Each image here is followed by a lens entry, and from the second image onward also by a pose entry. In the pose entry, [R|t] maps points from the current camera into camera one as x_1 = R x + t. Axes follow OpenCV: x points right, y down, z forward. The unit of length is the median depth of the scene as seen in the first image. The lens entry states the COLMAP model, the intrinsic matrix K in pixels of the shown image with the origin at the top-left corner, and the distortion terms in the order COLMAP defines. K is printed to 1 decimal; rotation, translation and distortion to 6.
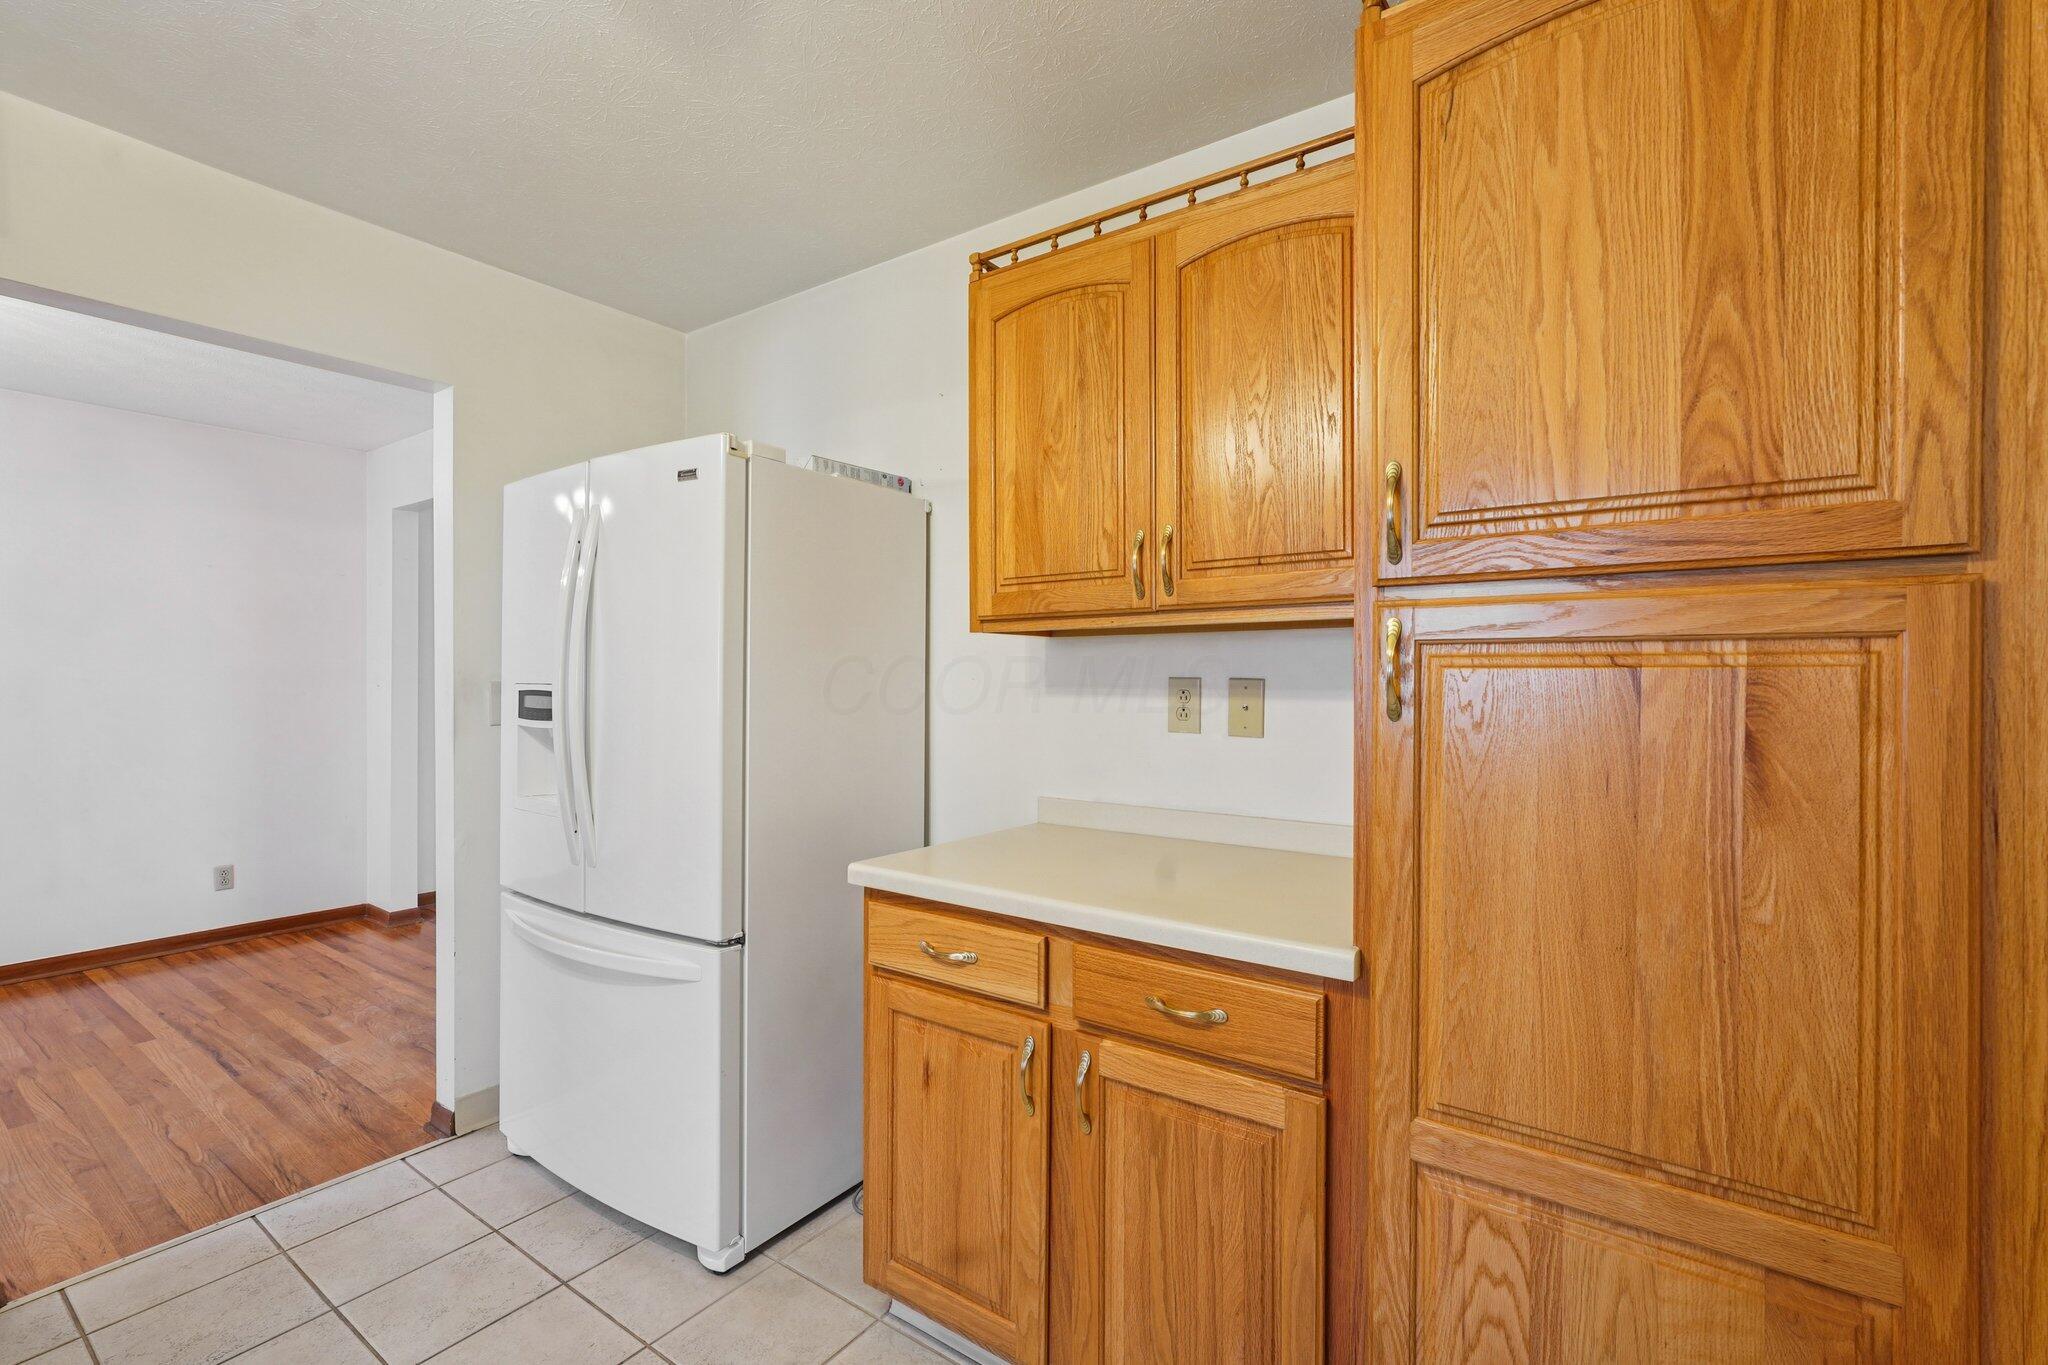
lens RADIAL K [[902.8, 0, 1029.3], [0, 902.8, 688.4], [0, 0, 1]] dist [-0.011732, 0.005881]
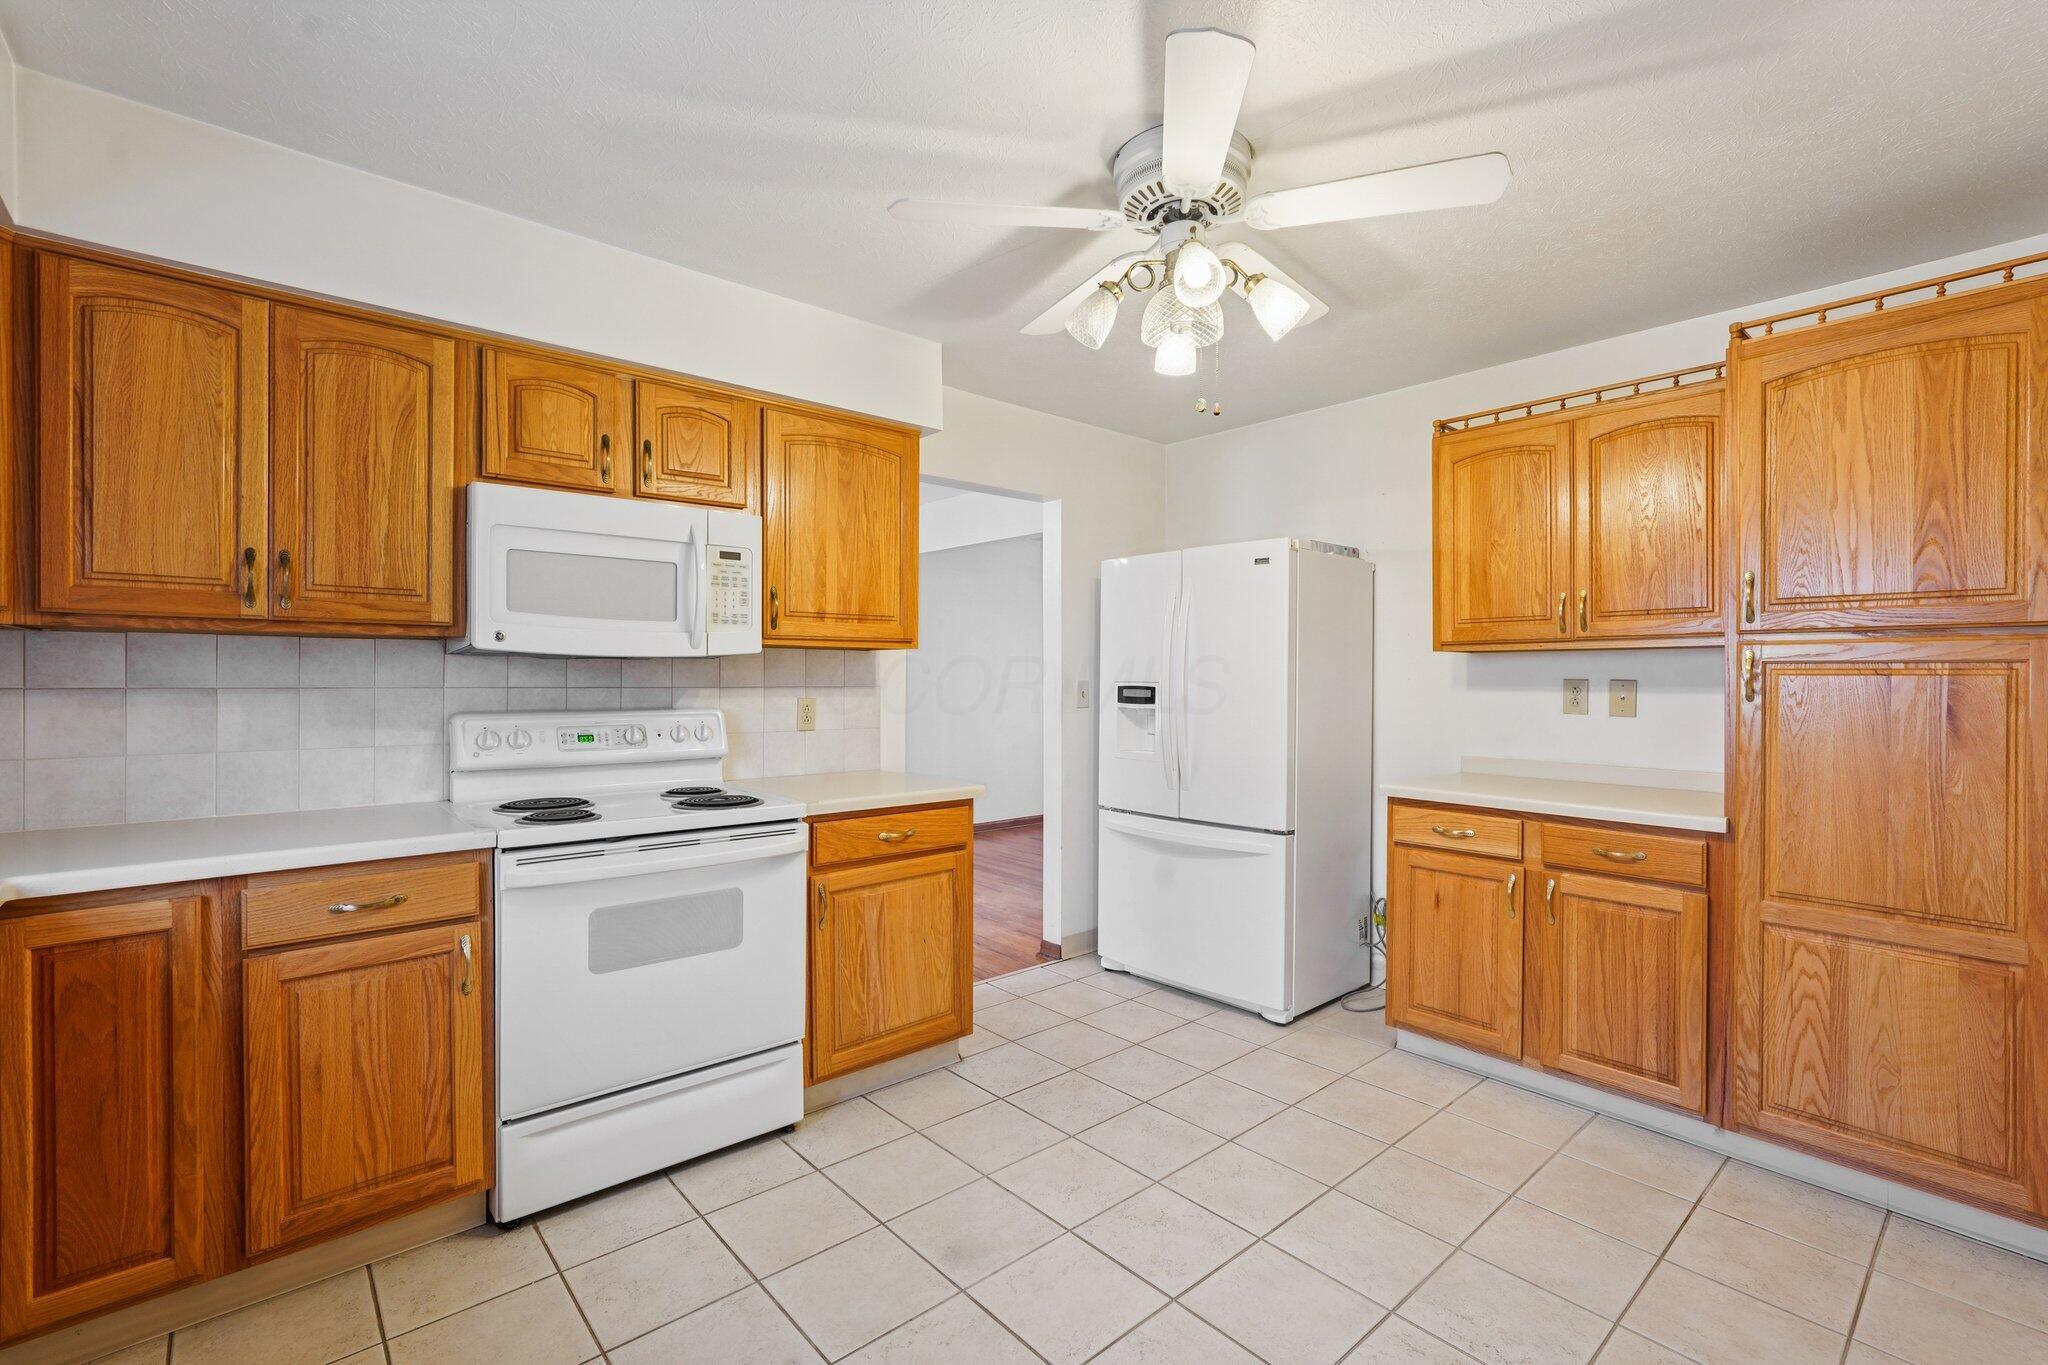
lens RADIAL K [[902.8, 0, 1025.3], [0, 902.8, 683.9], [0, 0, 1]] dist [-0.011732, 0.005881]
pose [[0.973450, 0.002927, -0.228879, -0.701111], [-0.003974, 0.999984, -0.004113, 0.011481], [0.228863, 0.004913, 0.973446, -1.301587]]
